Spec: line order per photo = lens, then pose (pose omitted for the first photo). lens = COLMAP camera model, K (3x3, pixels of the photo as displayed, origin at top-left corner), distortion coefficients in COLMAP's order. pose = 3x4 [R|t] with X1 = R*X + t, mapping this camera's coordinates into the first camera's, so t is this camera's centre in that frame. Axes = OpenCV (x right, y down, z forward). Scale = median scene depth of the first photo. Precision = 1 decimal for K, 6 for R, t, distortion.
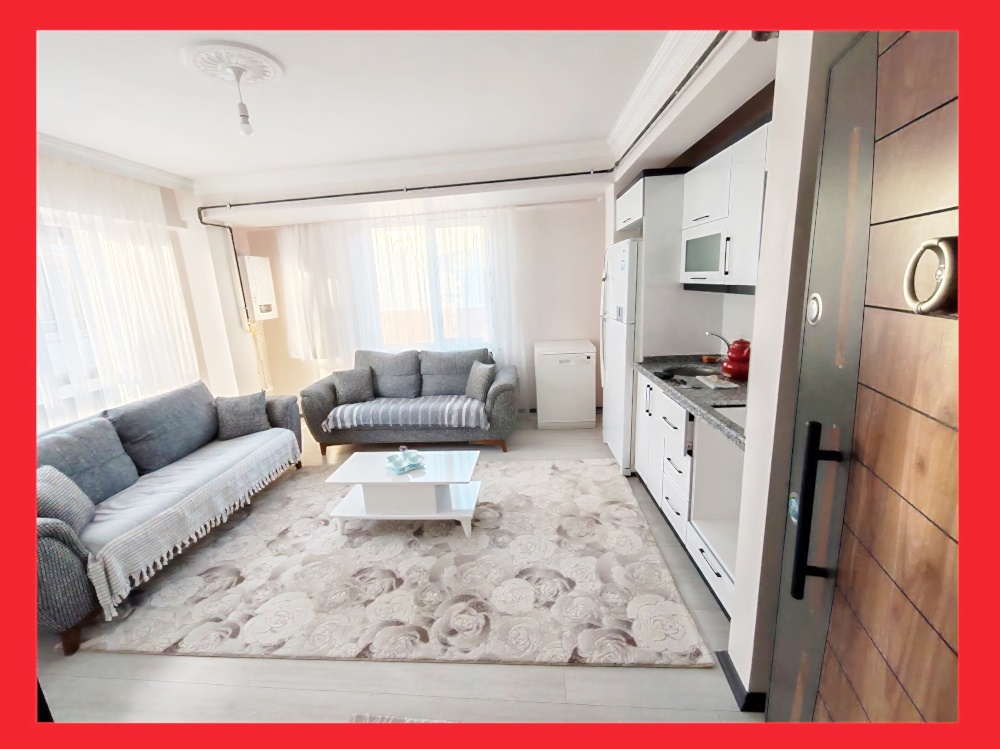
lens RADIAL K [[420.9, 0, 496.1], [0, 420.9, 375.9], [0, 0, 1]] dist [-0.005720, -0.000706]
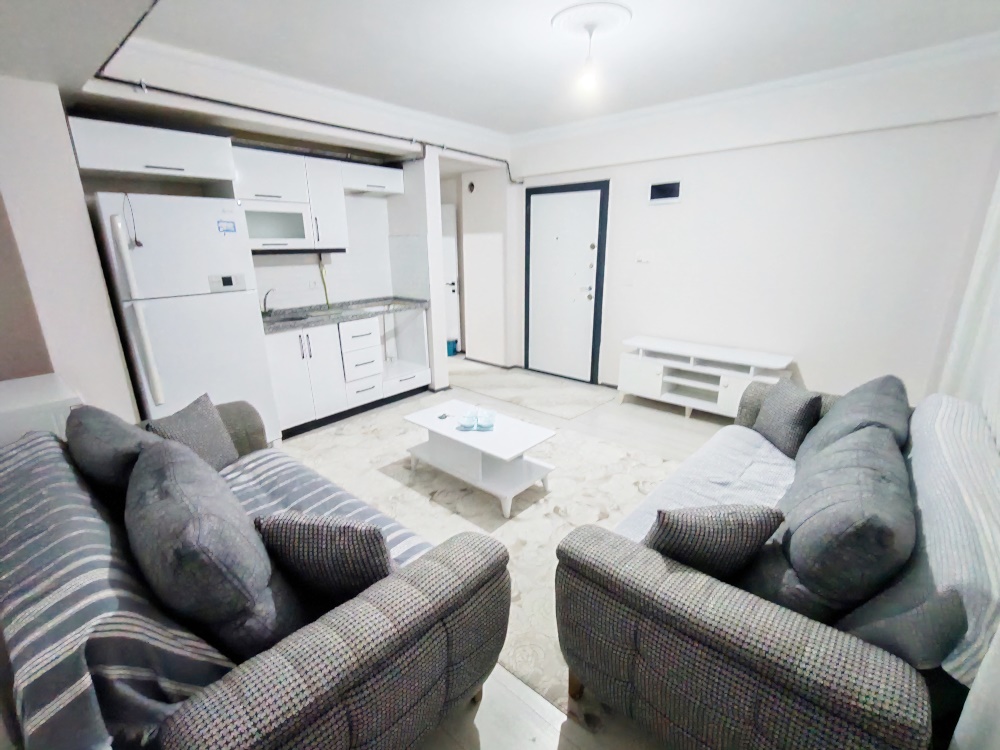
lens RADIAL K [[457.0, 0, 499.3], [0, 457.0, 376.7], [0, 0, 1]] dist [-0.002963, -0.000712]
pose [[-0.797678, -0.111451, 0.592696, -0.923529], [0.183790, 0.891103, 0.414917, -0.327954], [-0.574396, 0.439902, -0.690330, 1.763713]]
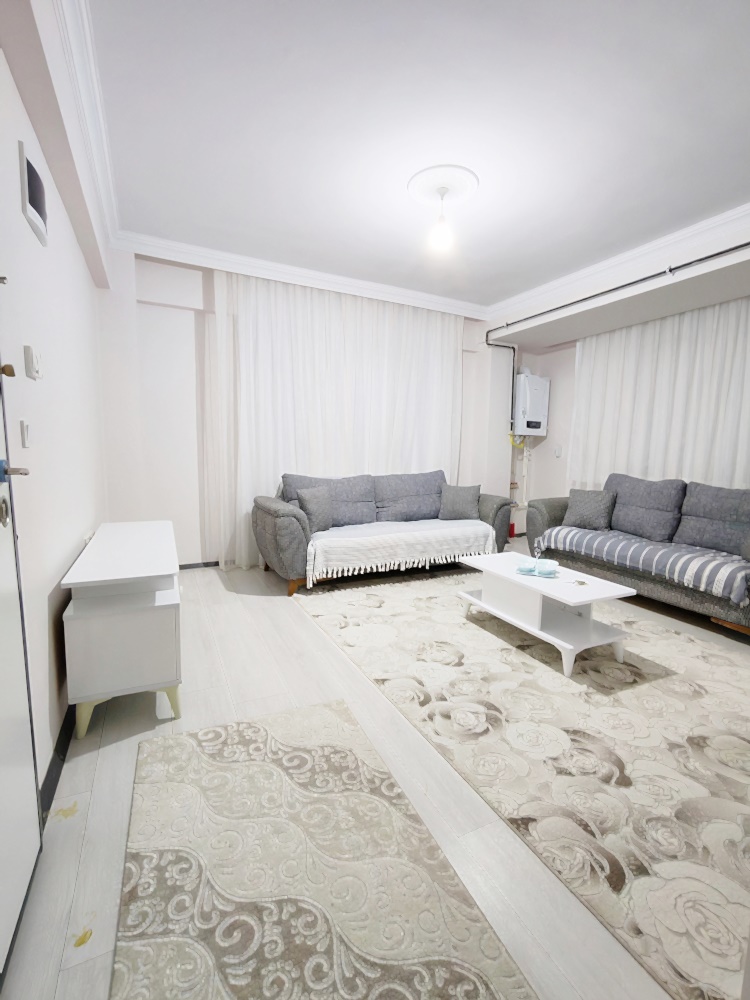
lens RADIAL K [[457.0, 0, 378.3], [0, 457.0, 499.2], [0, 0, 1]] dist [-0.002963, -0.000712]
pose [[0.518970, 0.163610, -0.838989, 0.421977], [-0.236313, 0.970720, 0.043123, 0.109898], [0.821478, 0.175884, 0.542437, 0.194854]]
